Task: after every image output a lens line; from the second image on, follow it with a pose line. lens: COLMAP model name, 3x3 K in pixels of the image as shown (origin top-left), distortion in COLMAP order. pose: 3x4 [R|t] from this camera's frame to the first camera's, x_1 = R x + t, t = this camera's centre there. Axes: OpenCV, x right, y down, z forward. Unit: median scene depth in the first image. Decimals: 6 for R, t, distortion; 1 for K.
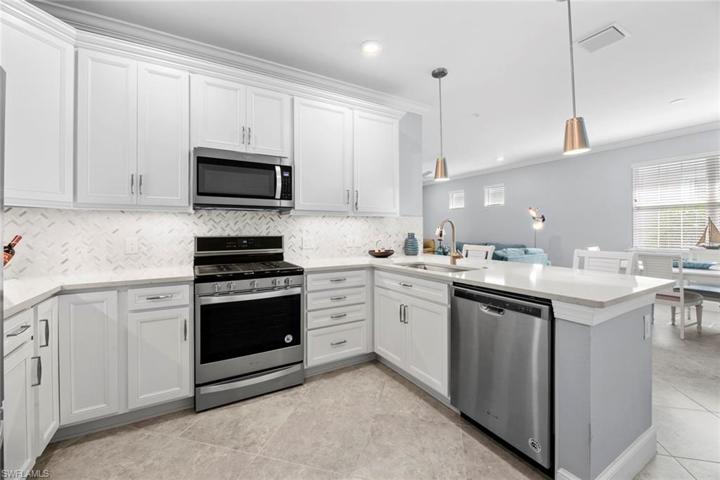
lens RADIAL K [[304.0, 0, 362.0], [0, 304.0, 229.0], [0, 0, 1]] dist [-0.000900, -0.000341]
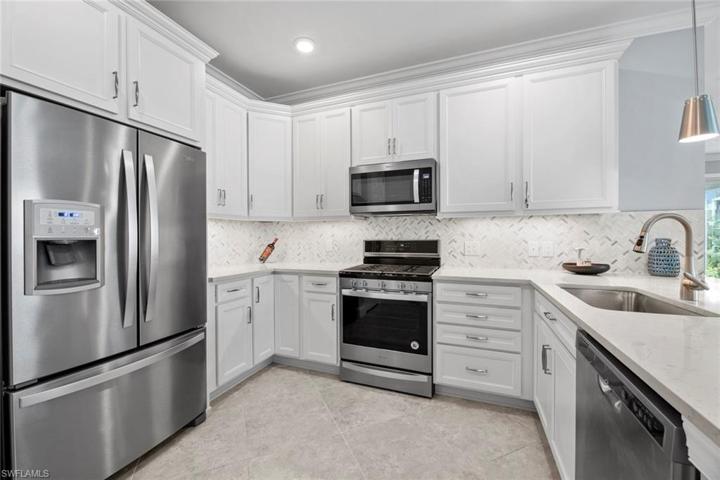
lens RADIAL K [[301.7, 0, 356.7], [0, 301.7, 237.1], [0, 0, 1]] dist [-0.000135, -0.000052]
pose [[0.602208, 0.005743, -0.798319, 0.398170], [0.005872, 0.999915, 0.011623, 0.000111], [0.798318, -0.011687, 0.602123, 0.256284]]
